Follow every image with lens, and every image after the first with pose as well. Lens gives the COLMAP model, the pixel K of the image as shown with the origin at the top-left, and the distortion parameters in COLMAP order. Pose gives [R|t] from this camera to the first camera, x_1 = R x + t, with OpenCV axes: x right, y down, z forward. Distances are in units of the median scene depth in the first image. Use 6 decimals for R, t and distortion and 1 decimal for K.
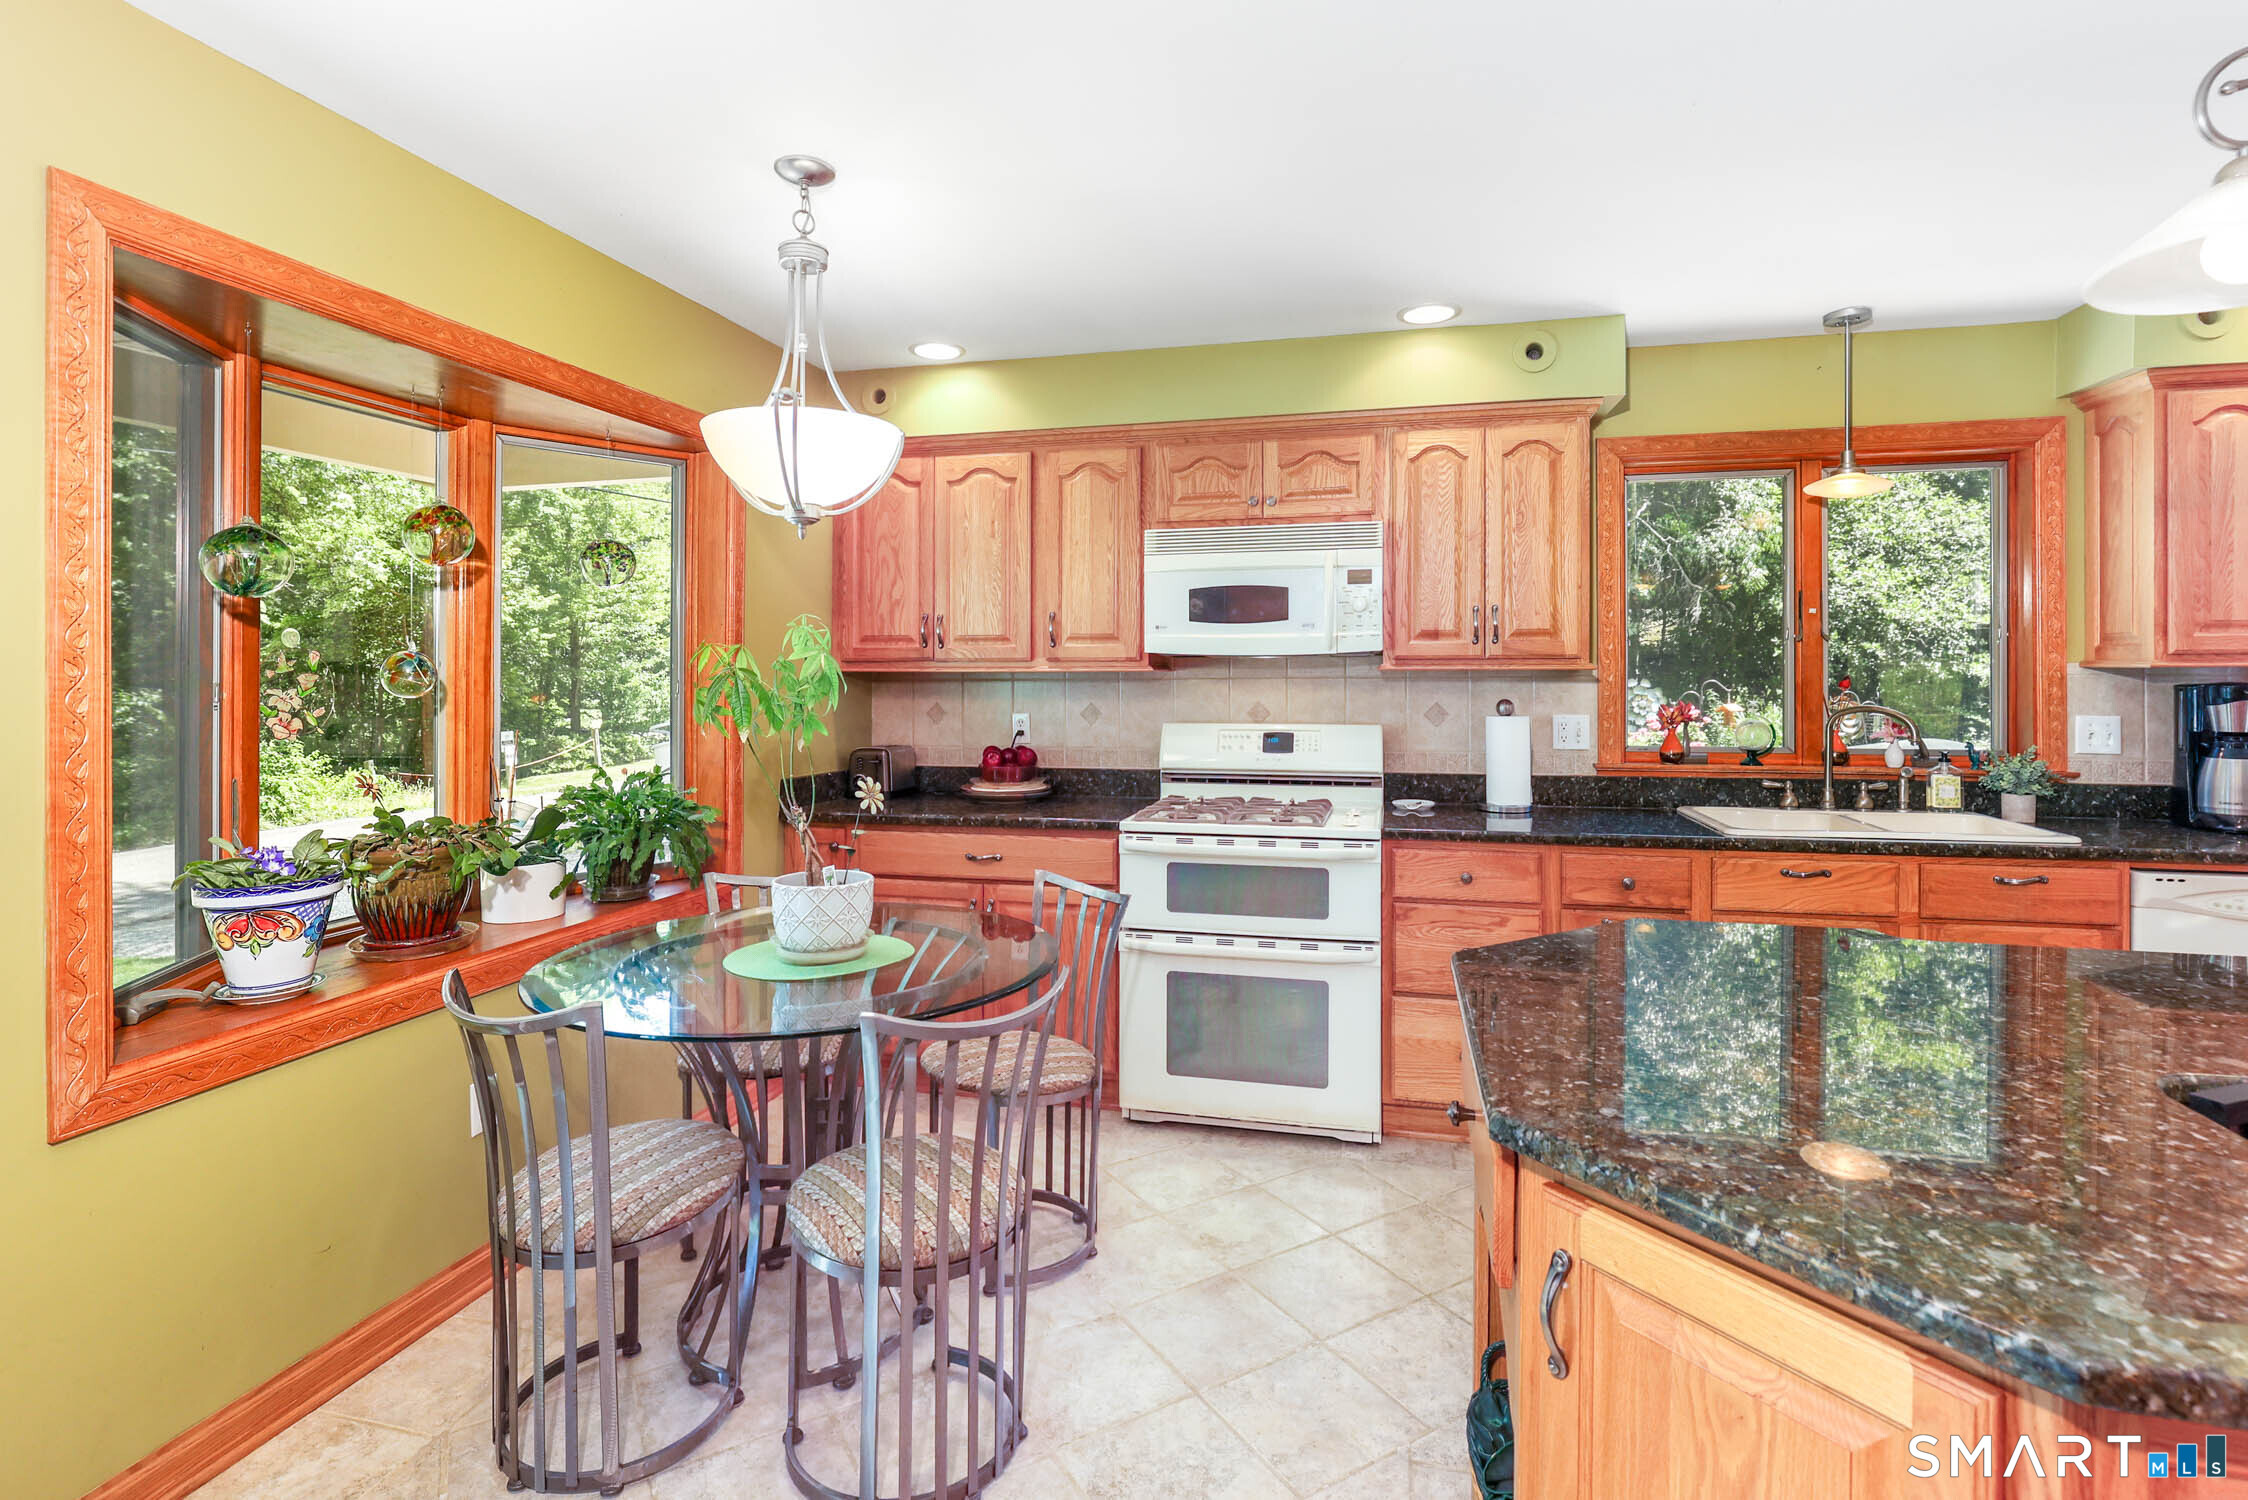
lens RADIAL K [[1061.6, 0, 1140.2], [0, 1061.6, 685.7], [0, 0, 1]] dist [-0.013364, 0.002937]
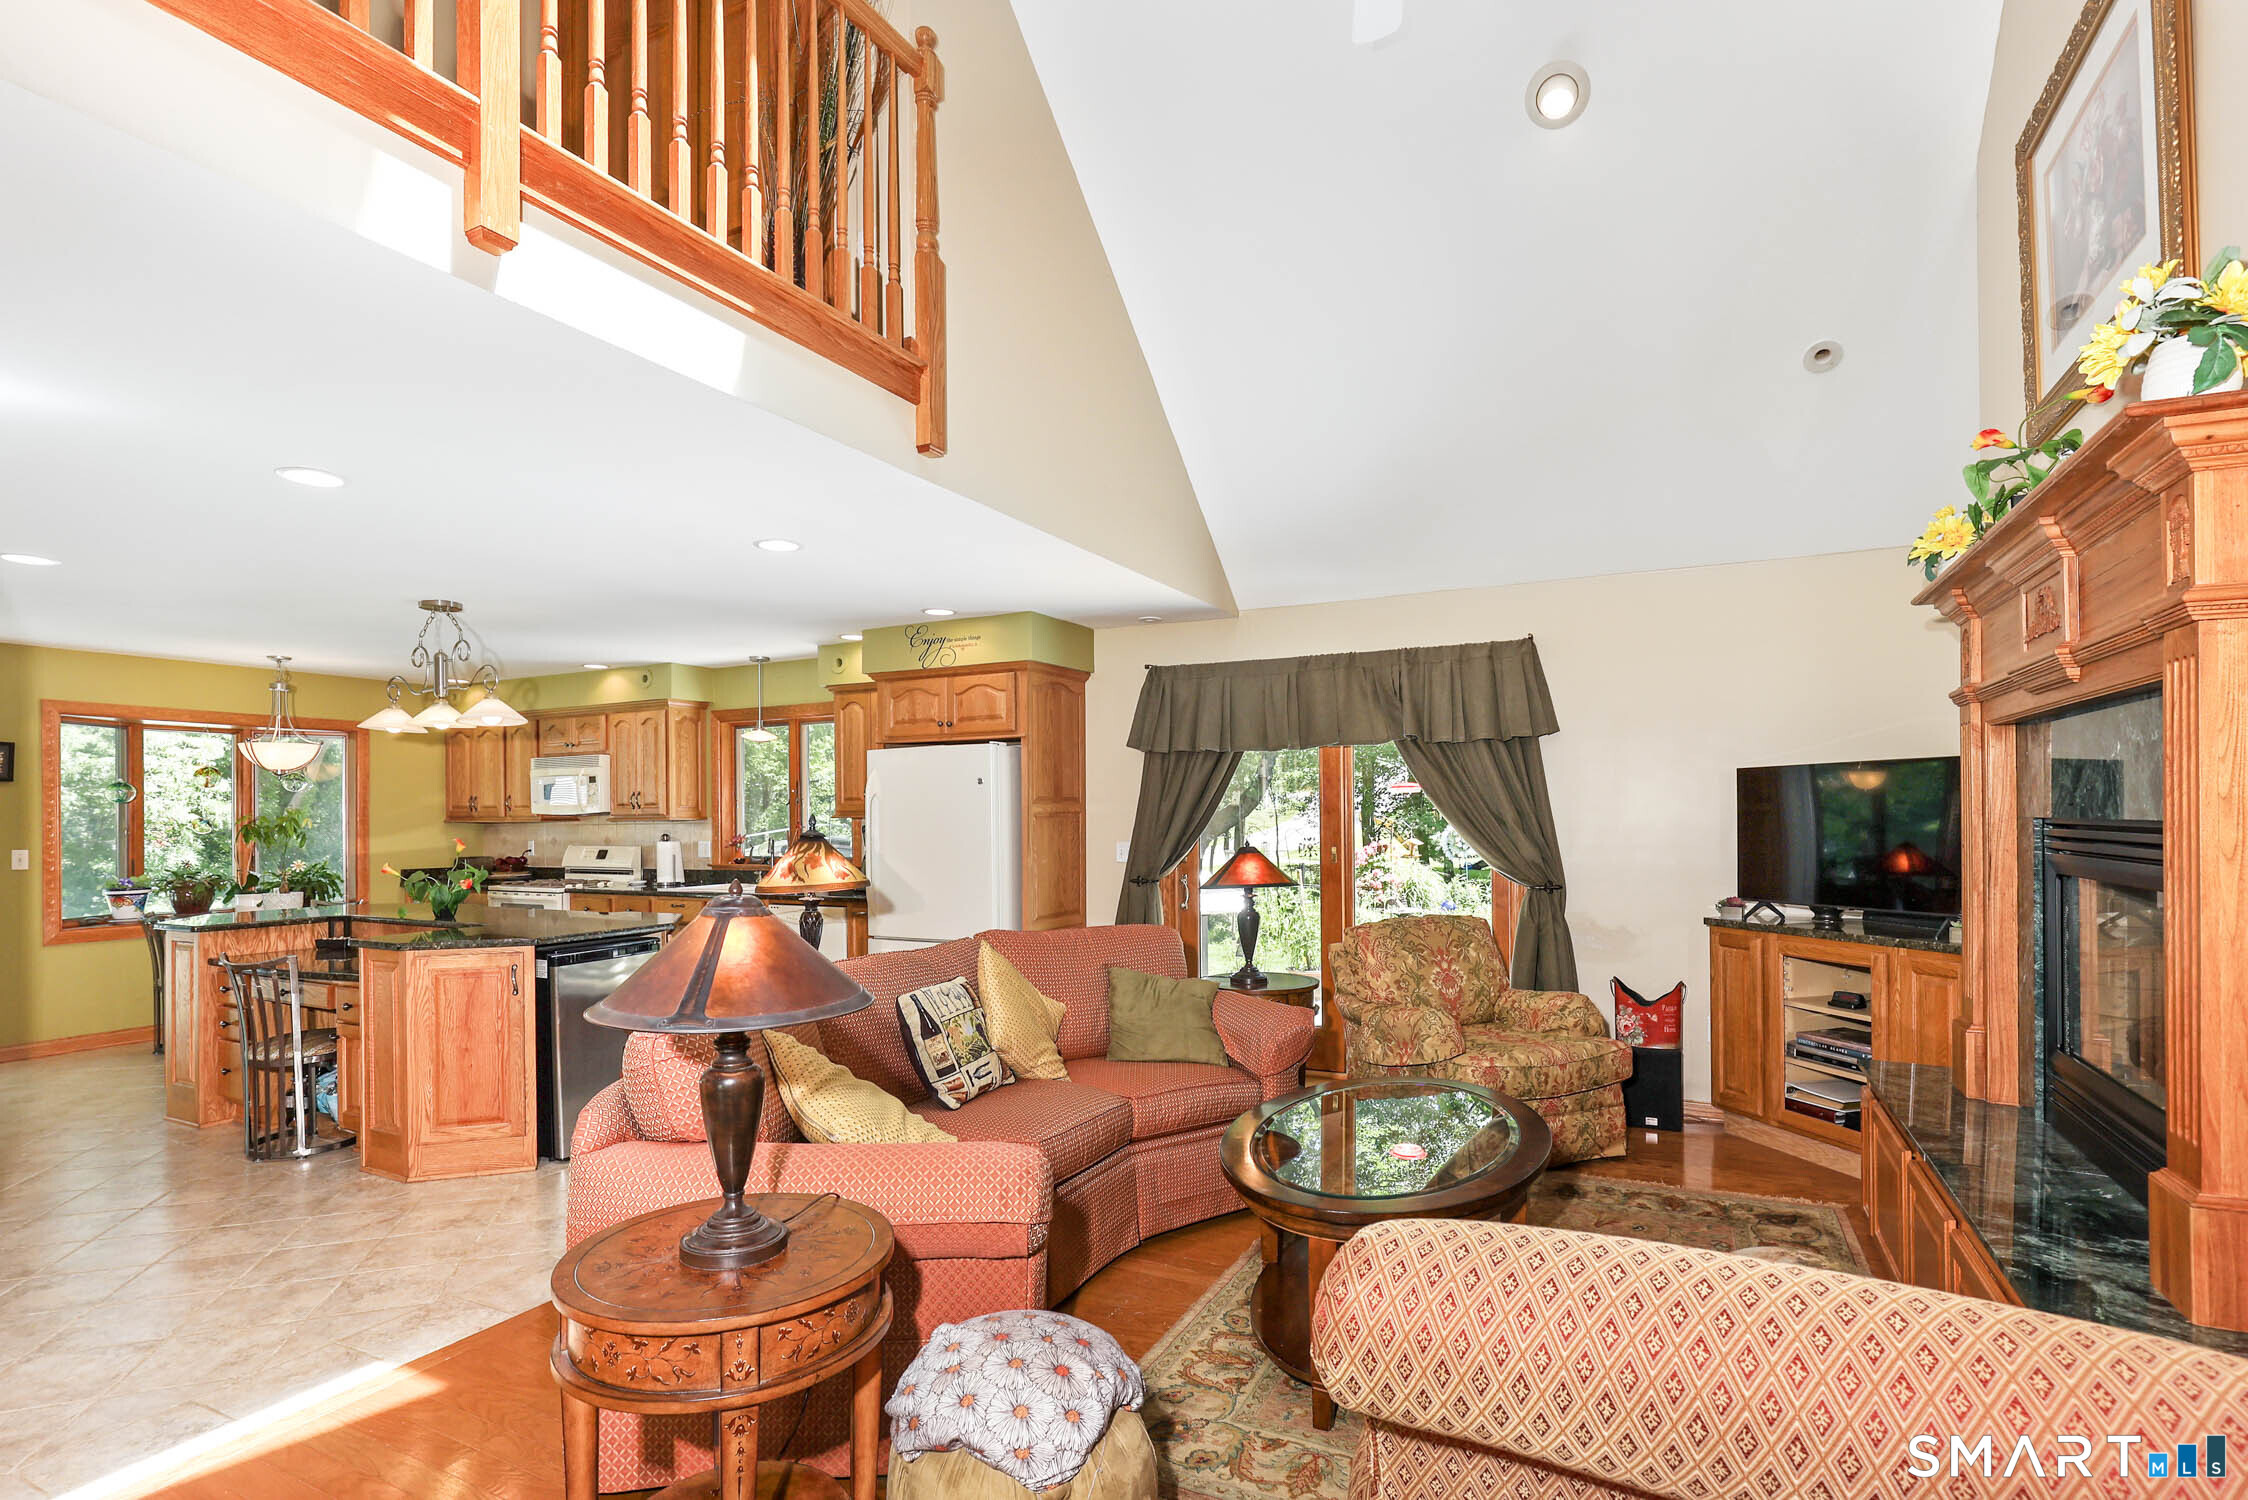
lens RADIAL K [[1061.6, 0, 1149.5], [0, 1061.6, 822.7], [0, 0, 1]] dist [-0.013364, 0.002937]
pose [[0.972293, -0.007552, -0.233642, 1.863600], [0.006093, 0.999957, -0.006965, 0.012202], [0.233685, 0.005348, 0.972298, -0.901876]]
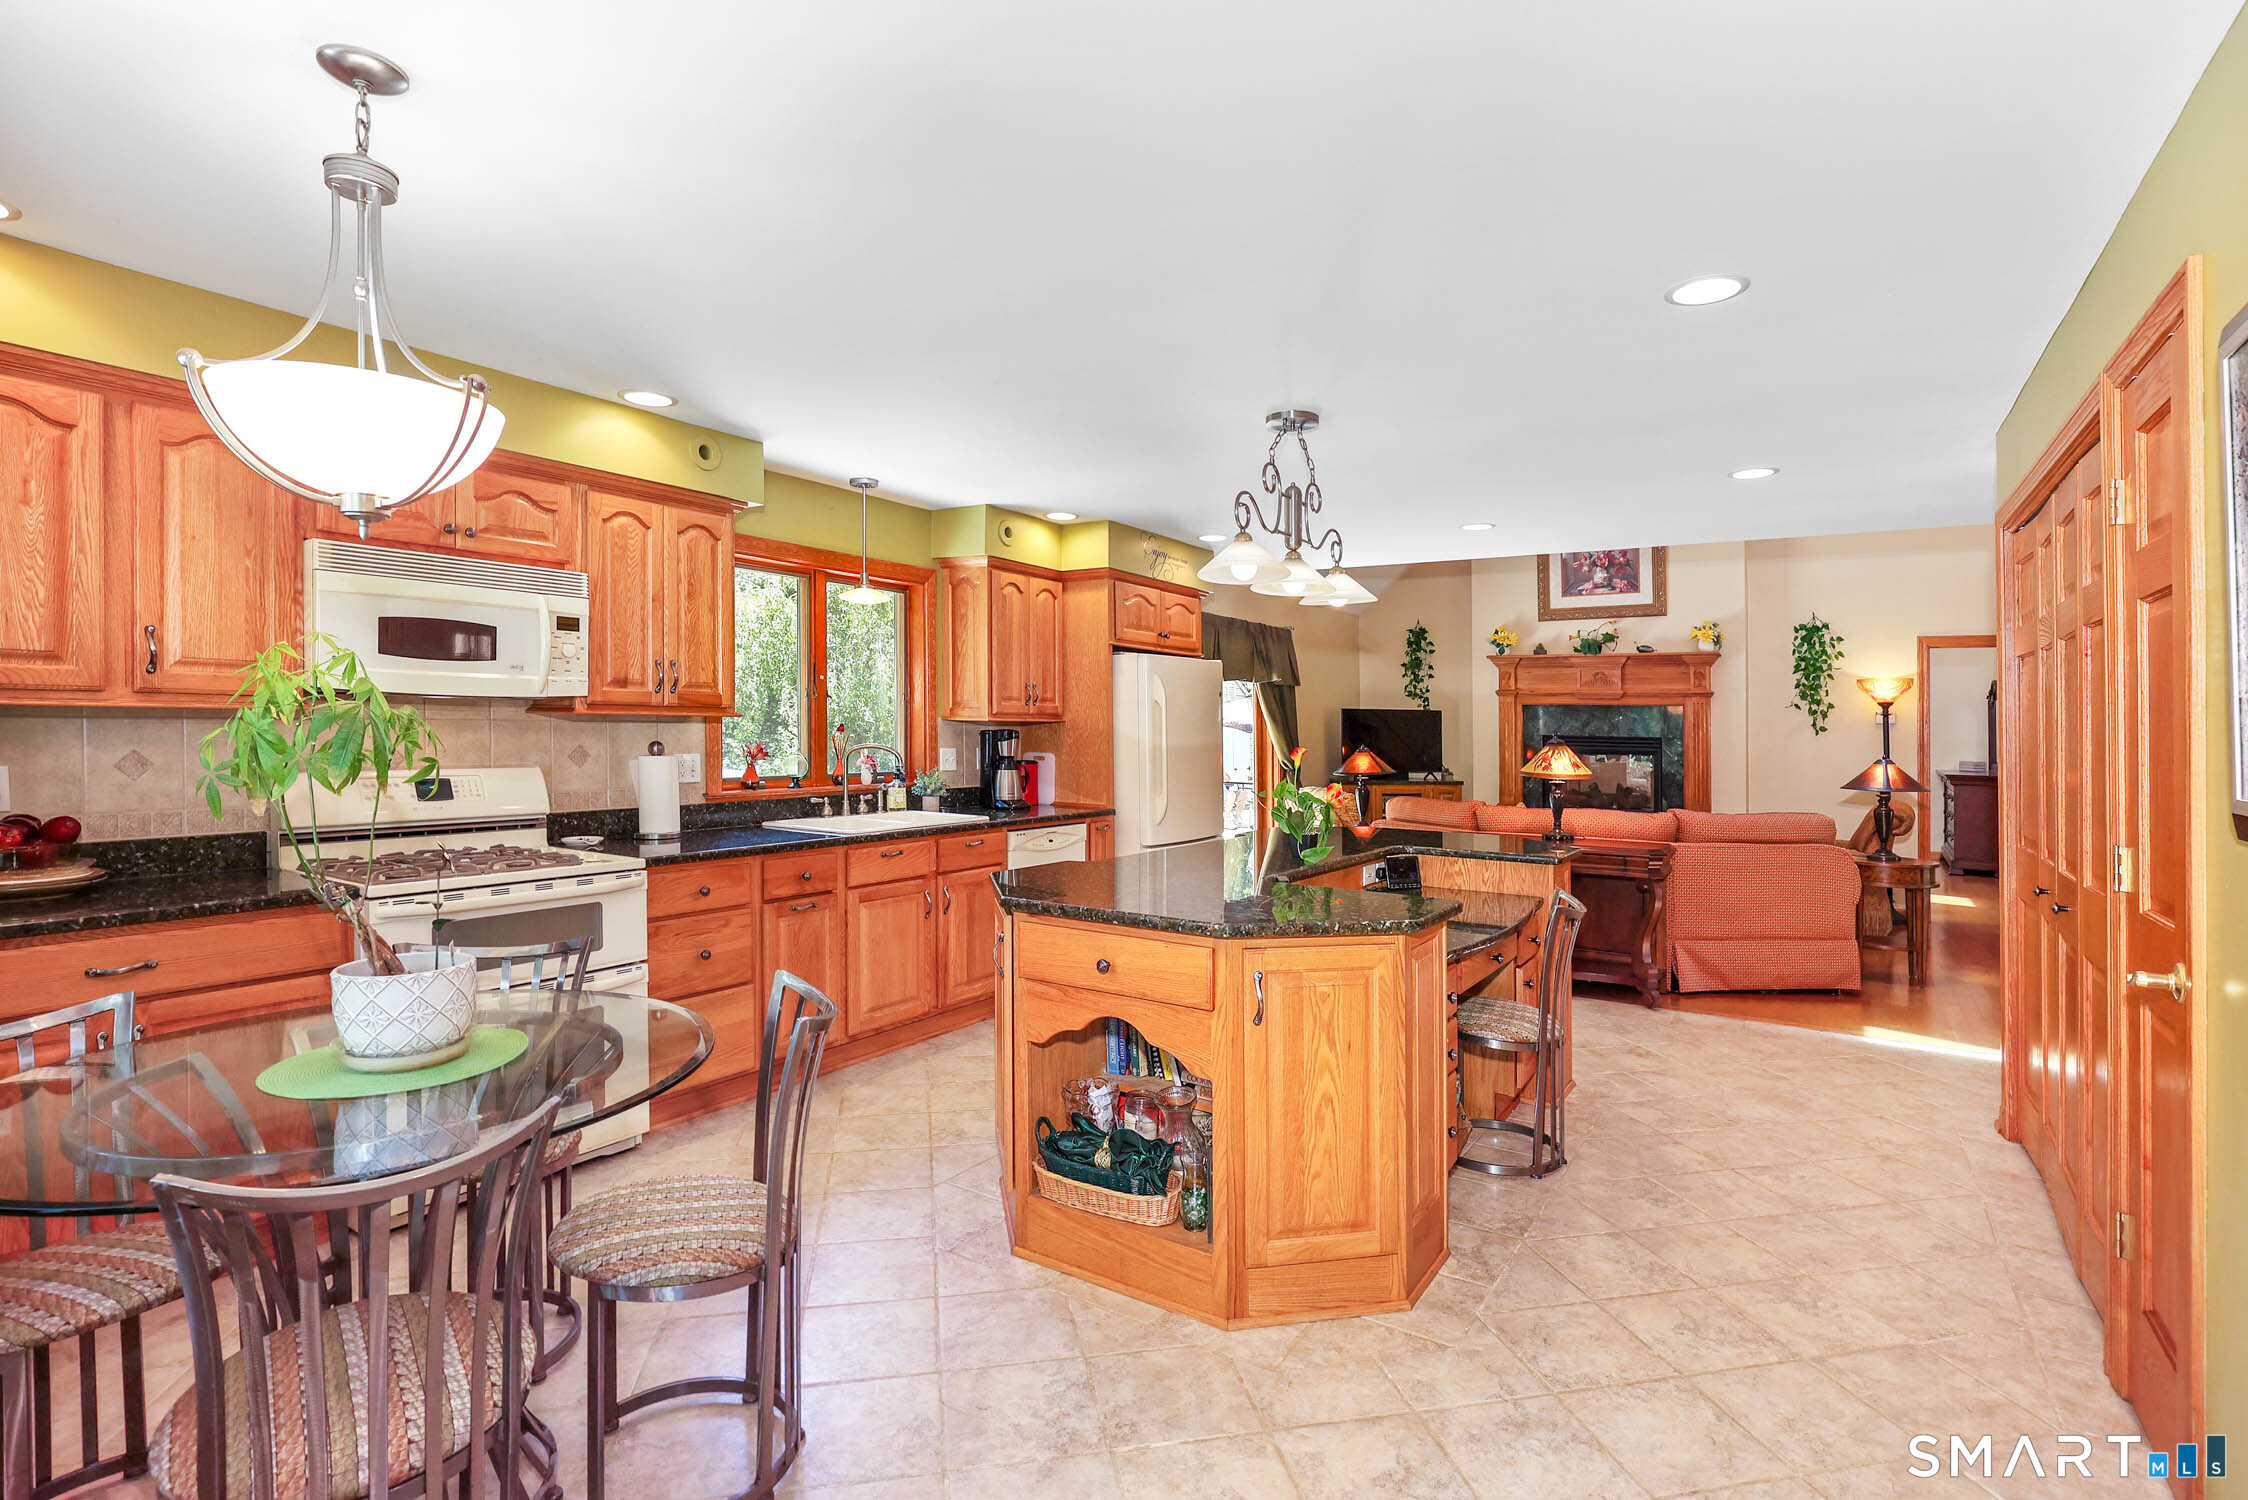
lens RADIAL K [[1061.6, 0, 1118.7], [0, 1061.6, 705.8], [0, 0, 1]] dist [-0.013364, 0.002937]
pose [[0.343763, 0.024827, 0.938728, -0.575880], [-0.005756, 0.999687, -0.024331, -0.000154], [-0.939039, 0.002961, 0.343798, 0.137169]]
